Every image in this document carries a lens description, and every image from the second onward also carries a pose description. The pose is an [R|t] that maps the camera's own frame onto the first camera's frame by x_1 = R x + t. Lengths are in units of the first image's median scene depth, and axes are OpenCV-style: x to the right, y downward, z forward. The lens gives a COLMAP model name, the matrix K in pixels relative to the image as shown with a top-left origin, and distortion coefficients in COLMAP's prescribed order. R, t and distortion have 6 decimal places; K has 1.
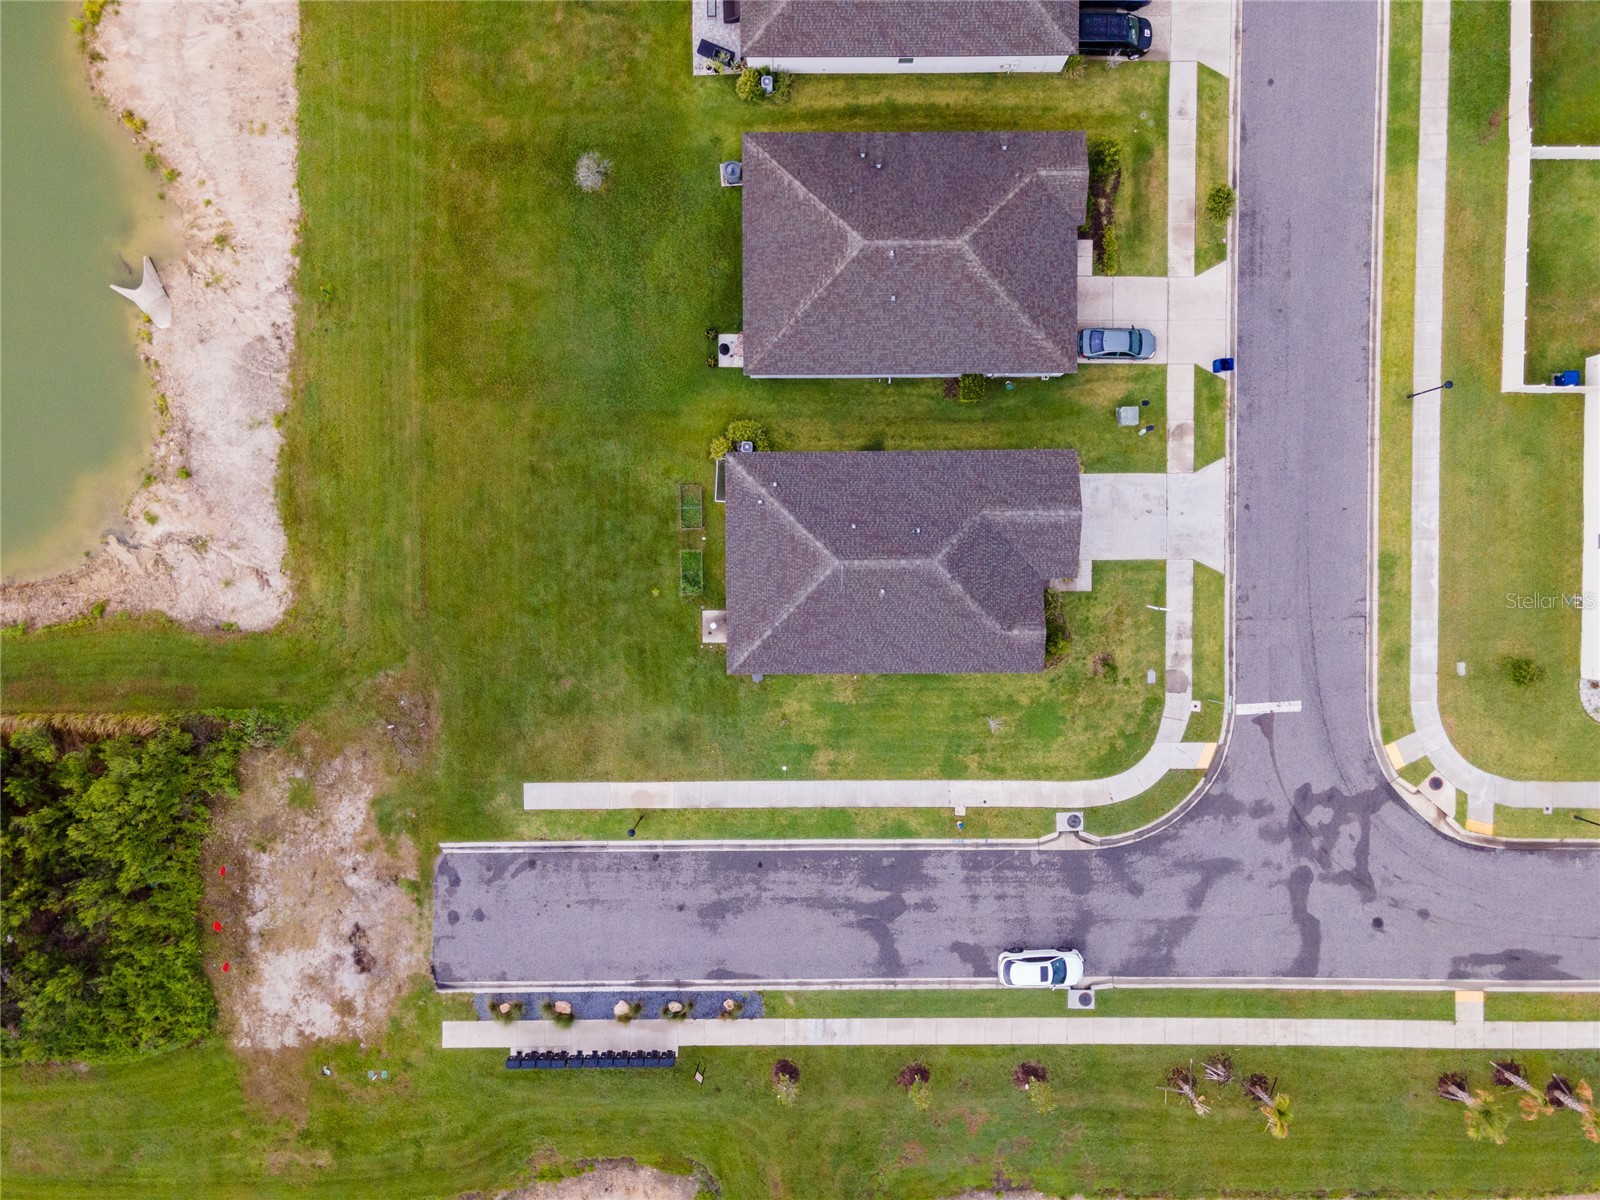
lens RADIAL K [[1175.9, 0, 798.2], [0, 1175.9, 595.8], [0, 0, 1]] dist [0.018581, 0.048643]
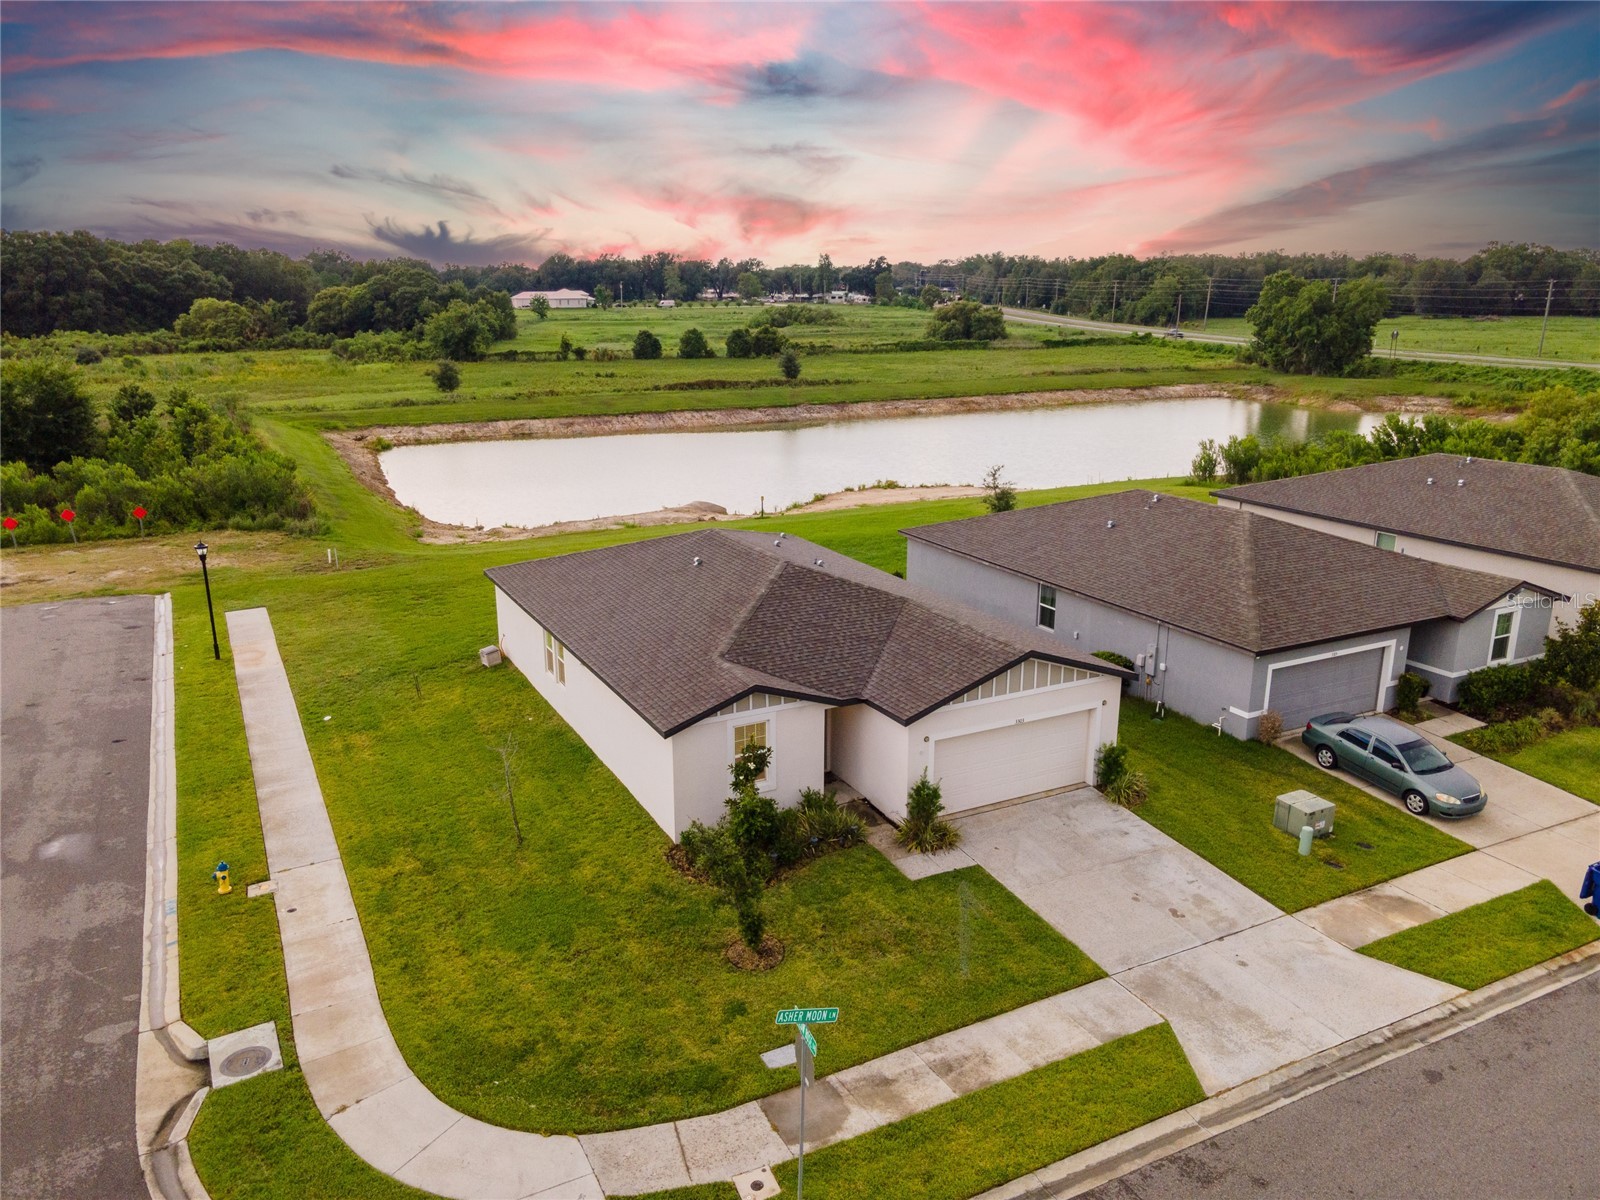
lens RADIAL K [[1175.9, 0, 798.2], [0, 1175.9, 595.8], [0, 0, 1]] dist [0.018581, 0.048643]
pose [[0.455231, 0.231379, -0.859784, 0.536580], [-0.890196, 0.098981, -0.444696, 0.189552], [-0.017791, 0.967815, 0.251032, 0.804753]]
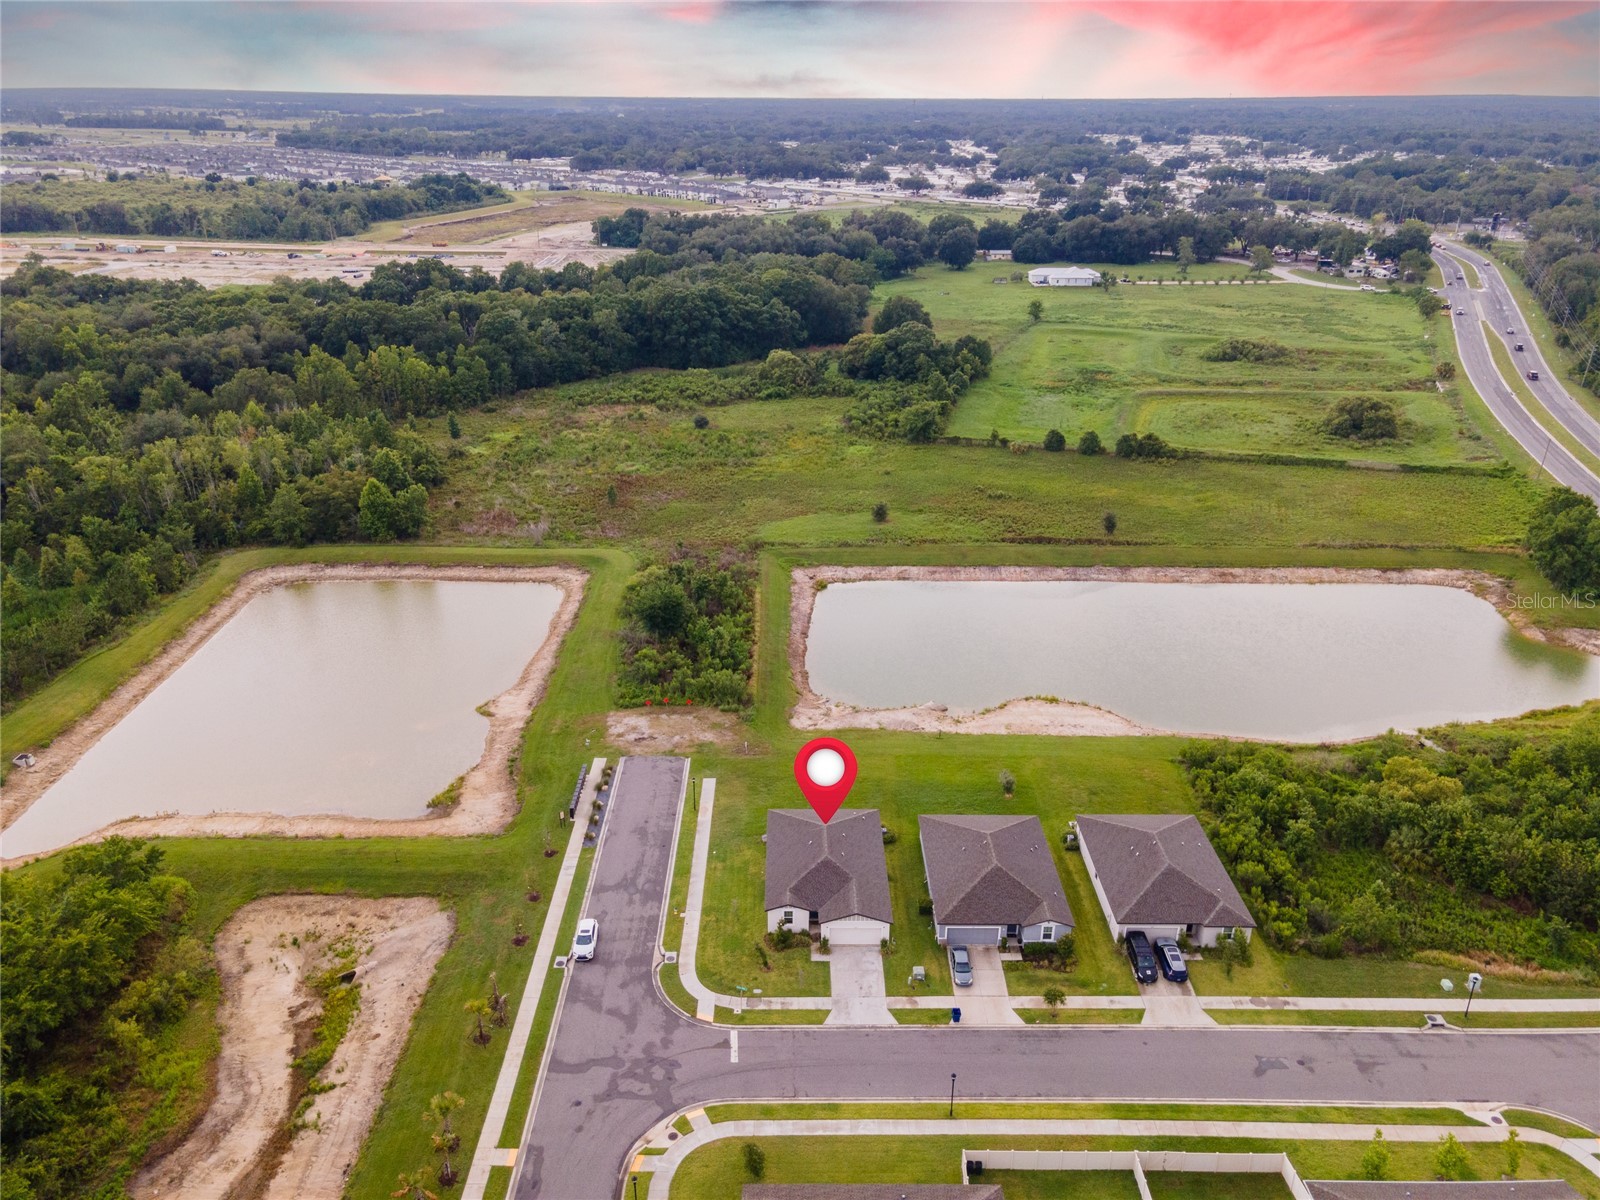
lens RADIAL K [[1175.9, 0, 798.2], [0, 1175.9, 595.8], [0, 0, 1]] dist [0.018581, 0.048643]
pose [[0.000395, 0.391112, -0.920343, 1.548143], [-0.999663, -0.023749, -0.010522, 0.042970], [-0.025972, 0.920037, 0.390971, -0.110944]]
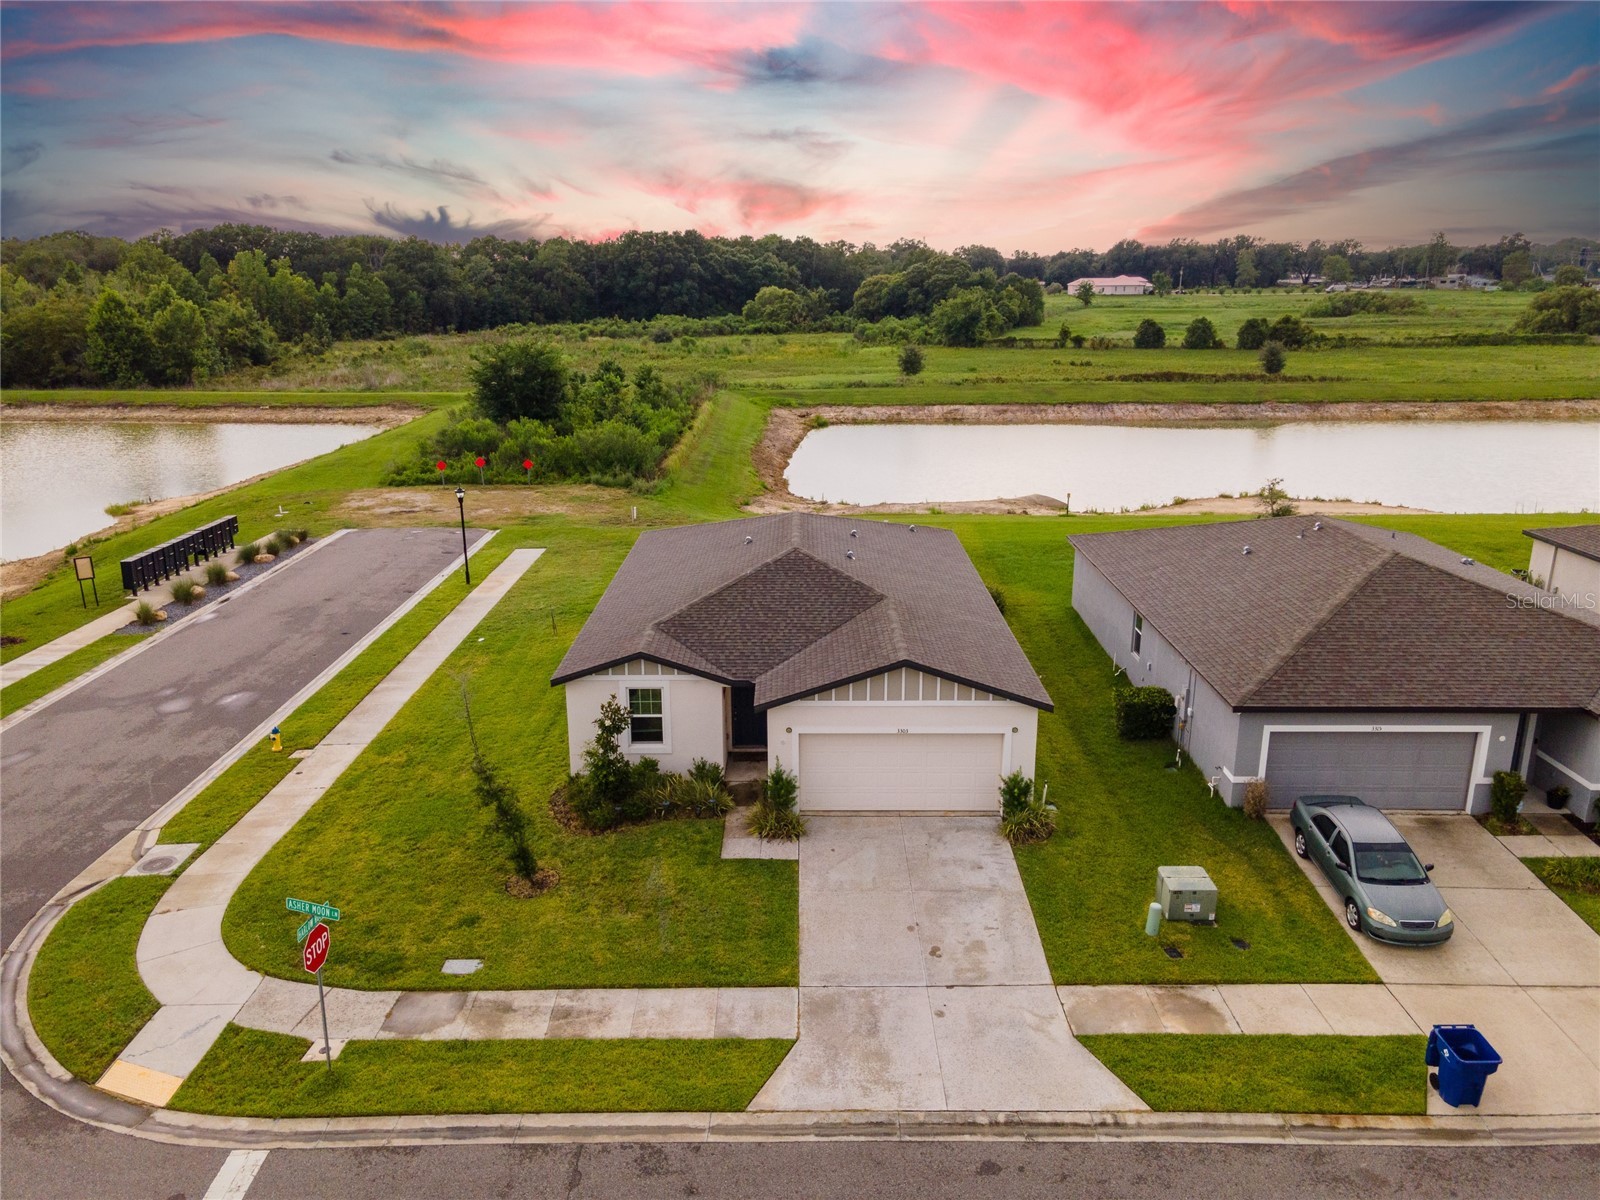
lens RADIAL K [[1175.9, 0, 798.2], [0, 1175.9, 595.8], [0, 0, 1]] dist [0.018581, 0.048643]
pose [[-0.010224, 0.269747, -0.962877, 0.602684], [-0.999817, -0.018336, 0.005479, -0.030315], [-0.016178, 0.962757, 0.269885, 0.797363]]
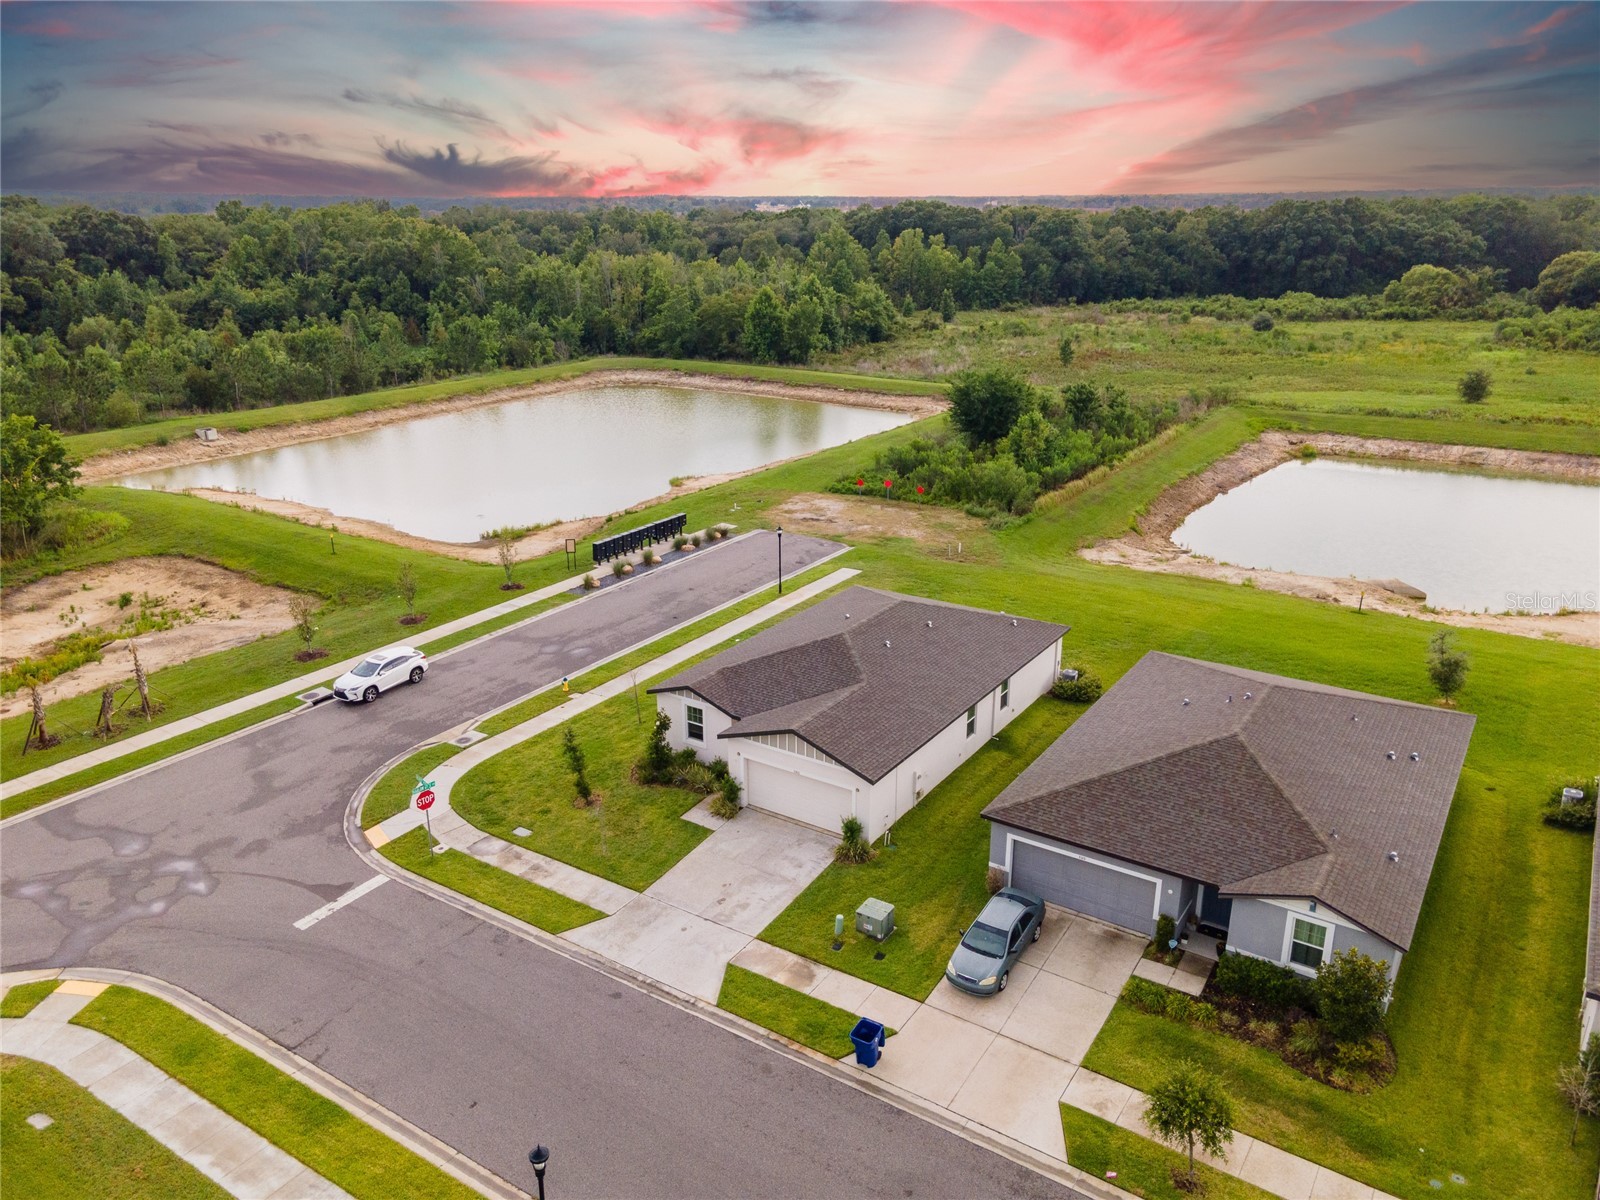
lens RADIAL K [[1175.9, 0, 798.2], [0, 1175.9, 595.8], [0, 0, 1]] dist [0.018581, 0.048643]
pose [[-0.556063, 0.268367, -0.786621, 0.703720], [-0.831030, -0.194953, 0.520945, -0.386079], [-0.013549, 0.943384, 0.331427, 0.645697]]
